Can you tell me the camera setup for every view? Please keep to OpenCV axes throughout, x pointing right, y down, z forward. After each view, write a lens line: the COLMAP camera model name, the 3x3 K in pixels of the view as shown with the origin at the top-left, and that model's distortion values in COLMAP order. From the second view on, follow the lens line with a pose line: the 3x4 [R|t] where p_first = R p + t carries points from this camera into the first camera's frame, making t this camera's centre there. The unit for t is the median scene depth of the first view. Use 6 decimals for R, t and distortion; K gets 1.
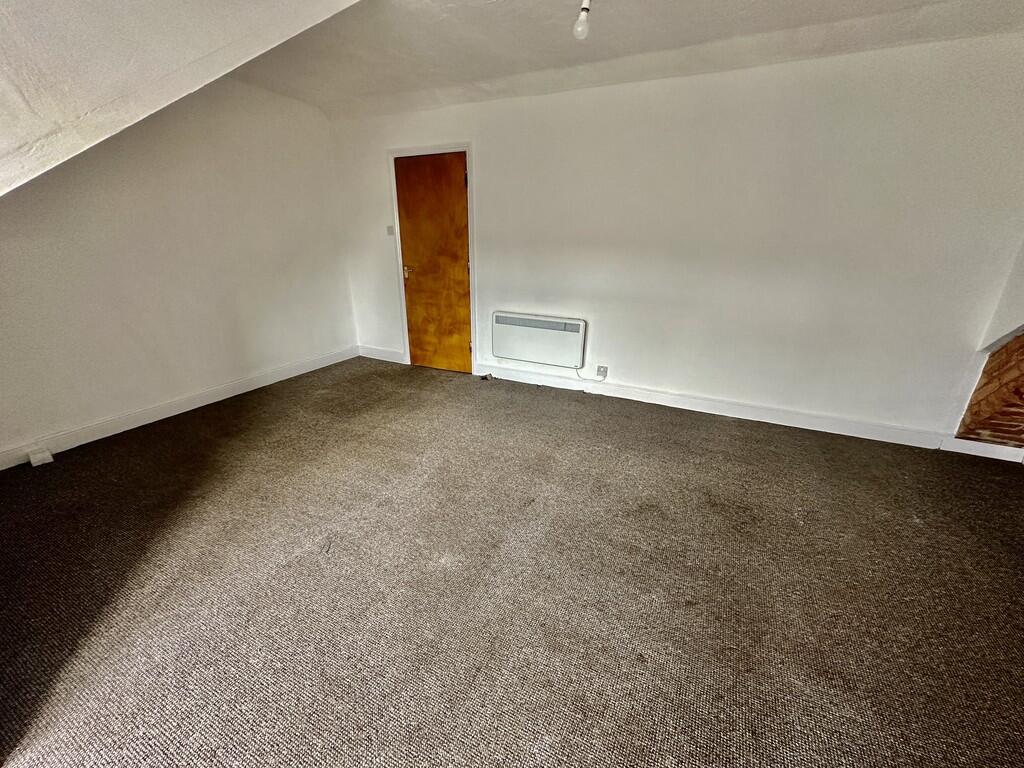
lens RADIAL K [[407.8, 0, 512.9], [0, 407.8, 386.0], [0, 0, 1]] dist [-0.001537, 0.000125]
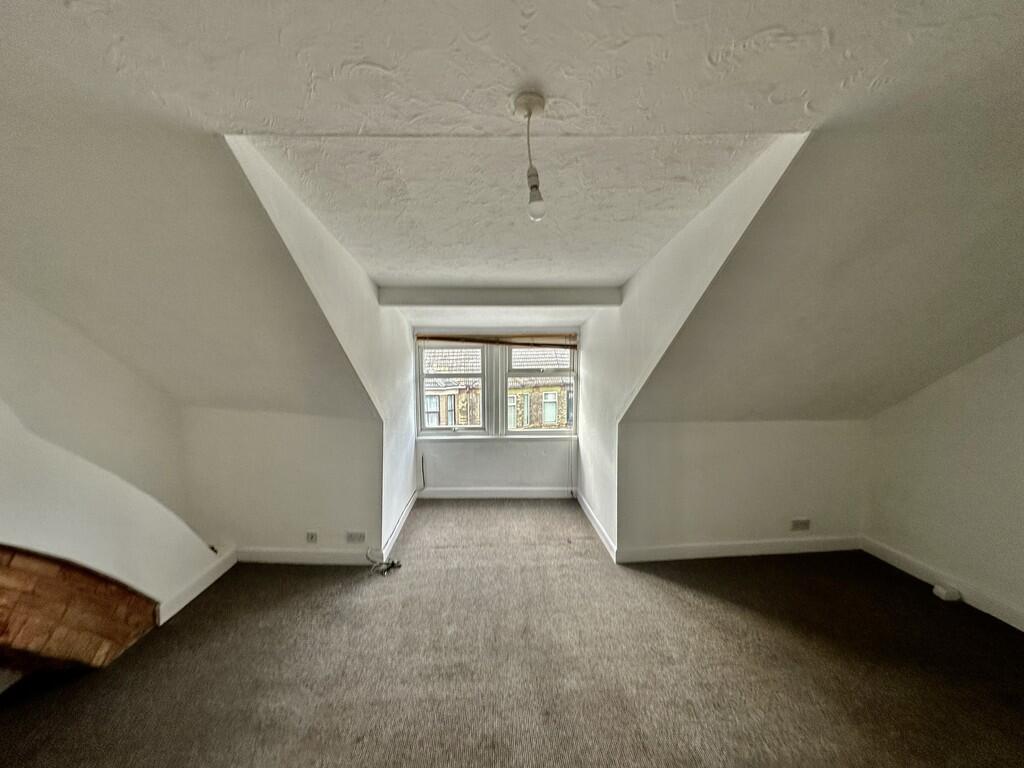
lens RADIAL K [[407.8, 0, 512.9], [0, 407.8, 386.0], [0, 0, 1]] dist [-0.001537, 0.000125]
pose [[-0.865141, 0.036821, -0.500175, 0.269122], [-0.169398, 0.917237, 0.360527, -0.376797], [0.472054, 0.396635, -0.787302, 0.768740]]
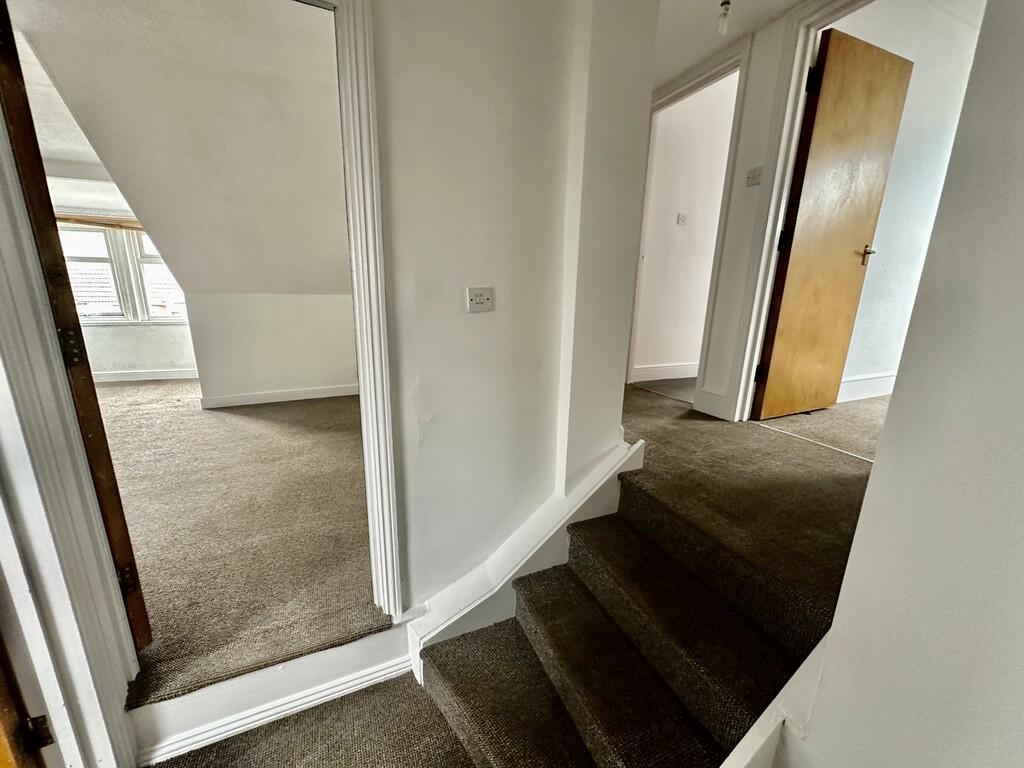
lens RADIAL K [[407.8, 0, 512.9], [0, 407.8, 386.0], [0, 0, 1]] dist [-0.001537, 0.000125]
pose [[-0.649751, 0.166560, -0.741674, -0.111270], [-0.281043, 0.853926, 0.437979, -0.518200], [0.706285, 0.493020, -0.508029, 1.486558]]
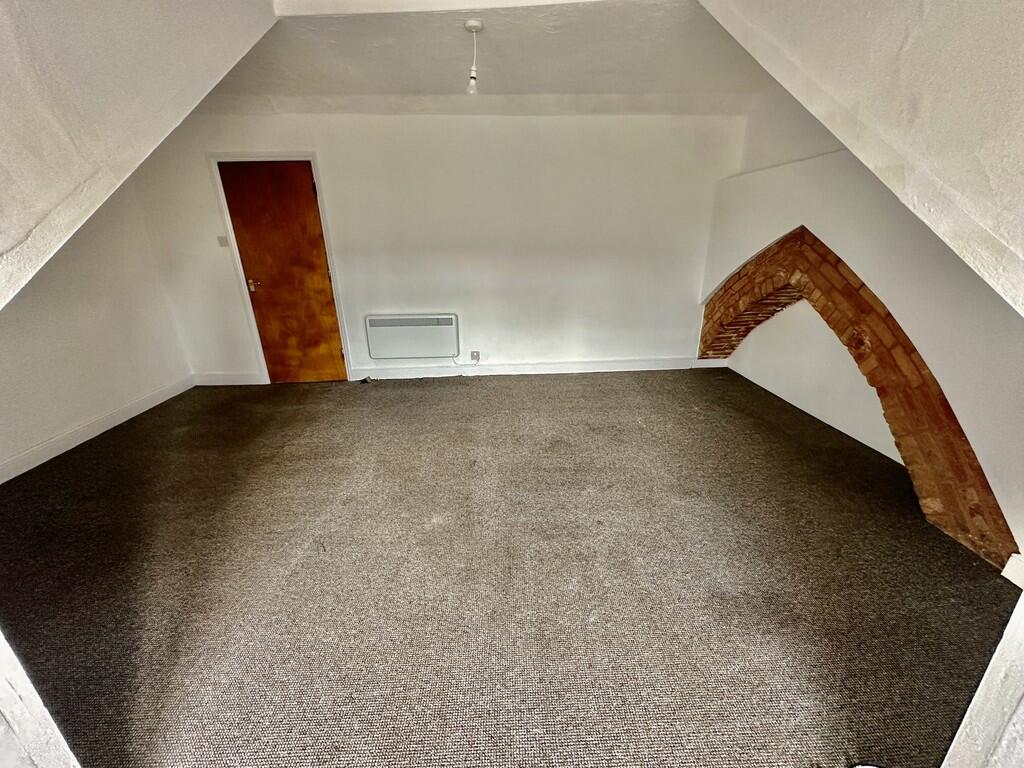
lens RADIAL K [[407.8, 0, 512.9], [0, 407.8, 386.0], [0, 0, 1]] dist [-0.001537, 0.000125]
pose [[0.880366, -0.188026, 0.435432, -0.213375], [0.185834, 0.981405, 0.048061, 0.013190], [-0.436372, 0.038607, 0.898938, -0.098466]]
